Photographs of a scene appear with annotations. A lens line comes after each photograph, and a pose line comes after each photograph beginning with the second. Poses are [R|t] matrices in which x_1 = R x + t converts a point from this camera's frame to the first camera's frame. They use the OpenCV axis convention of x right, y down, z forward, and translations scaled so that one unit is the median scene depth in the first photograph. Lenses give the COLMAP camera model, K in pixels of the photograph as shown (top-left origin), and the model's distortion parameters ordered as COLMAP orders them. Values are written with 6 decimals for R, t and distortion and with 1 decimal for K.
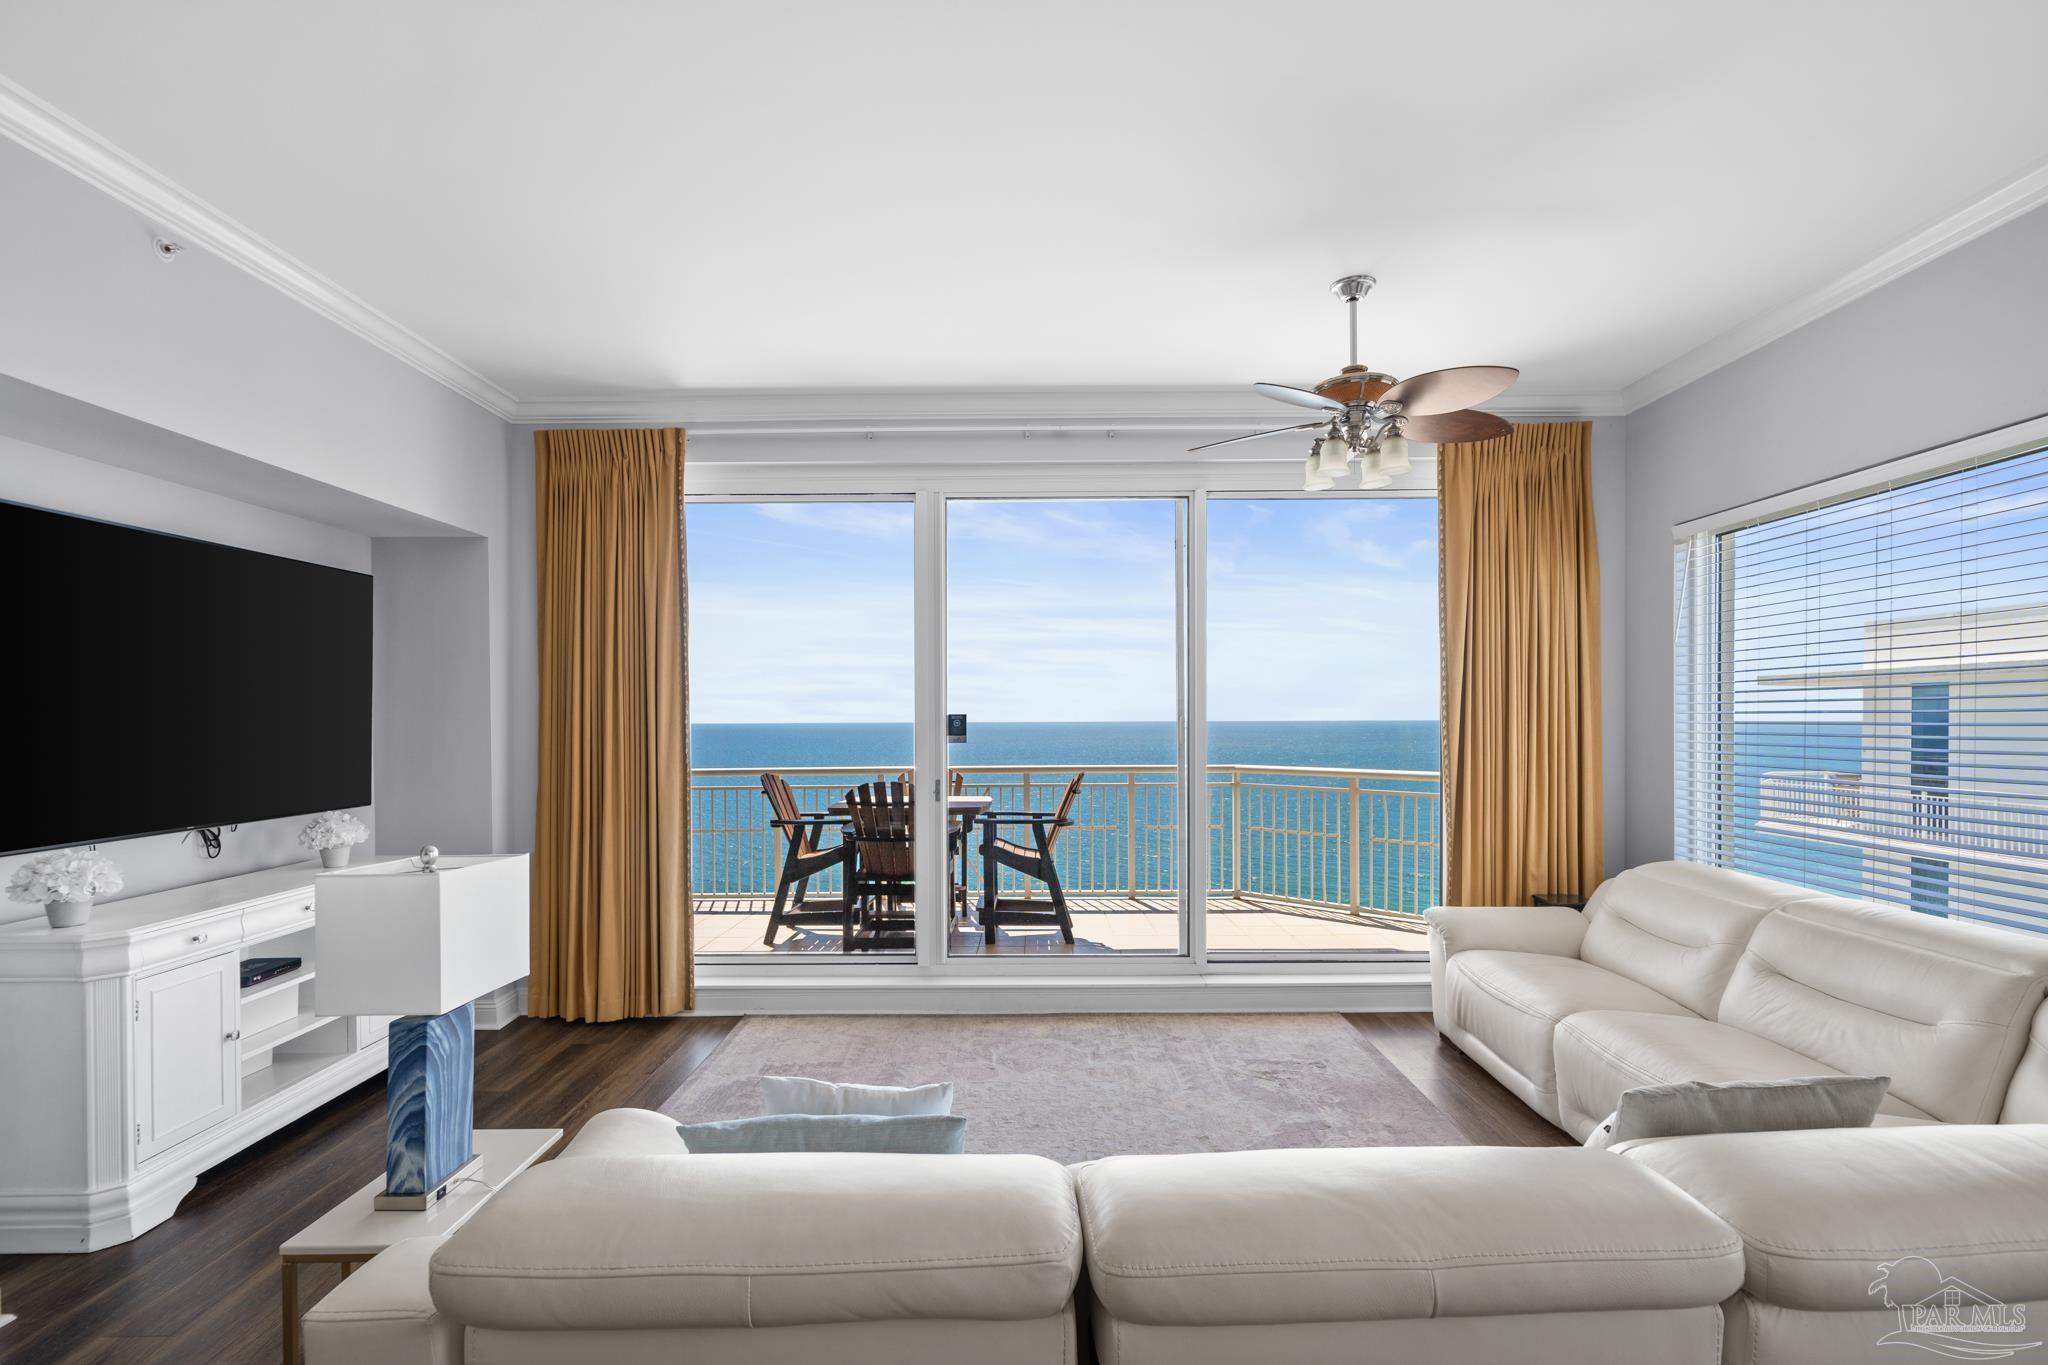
lens RADIAL K [[926.3, 0, 1026.0], [0, 926.3, 724.0], [0, 0, 1]] dist [-0.001634, -0.000599]
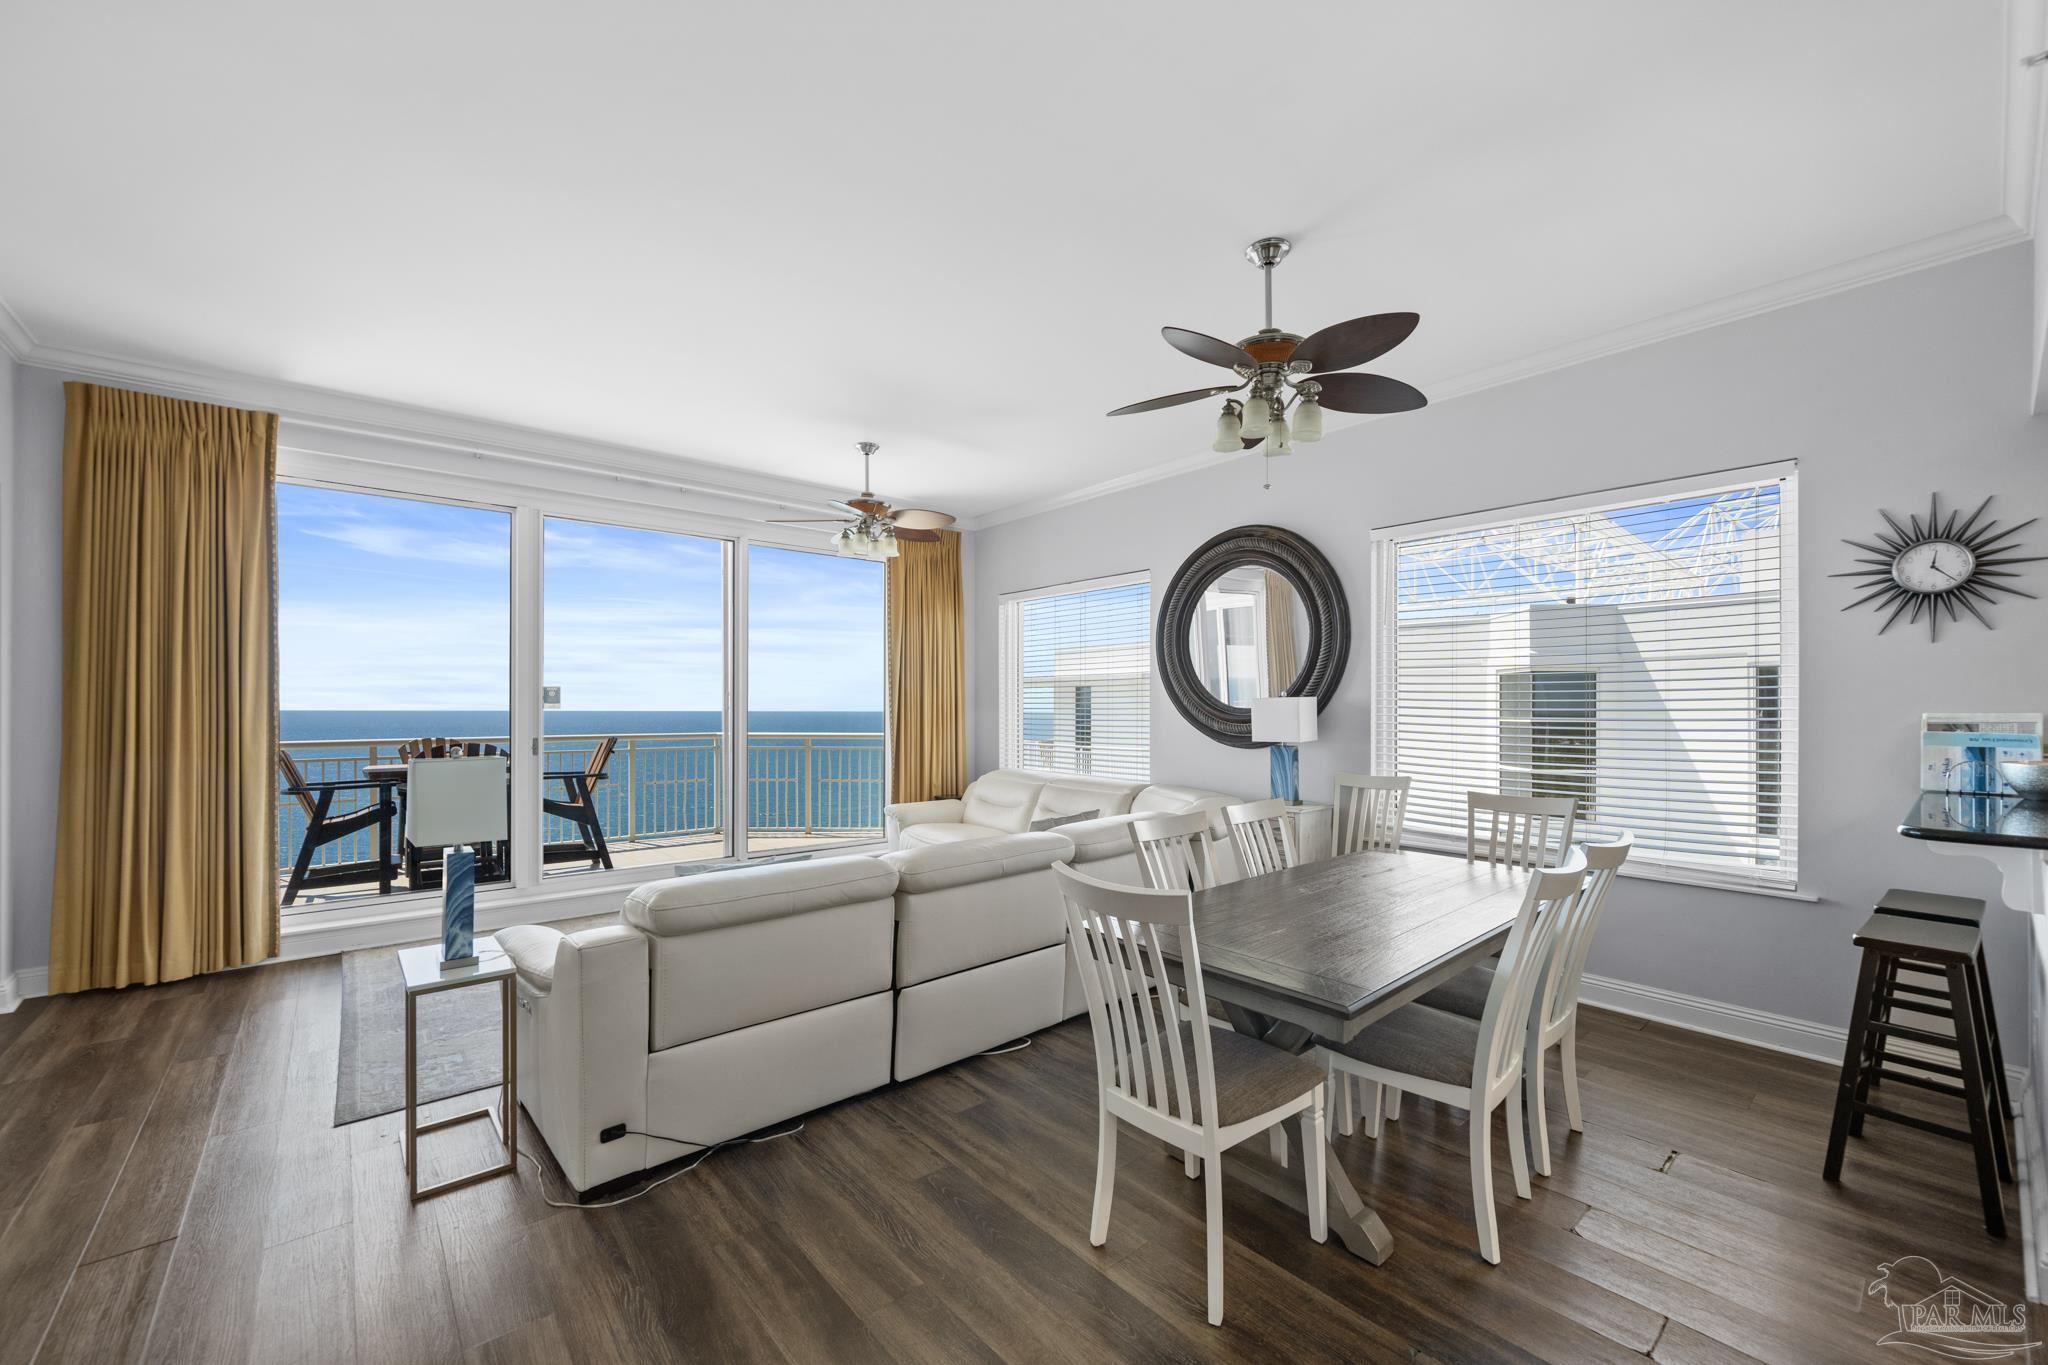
lens RADIAL K [[811.8, 0, 1020.8], [0, 811.8, 687.4], [0, 0, 1]] dist [-0.000493, -0.000260]
pose [[0.761622, 0.021387, 0.647668, -0.323995], [0.000203, 0.999447, -0.033243, 0.029874], [-0.648021, 0.025450, 0.761197, -0.279418]]
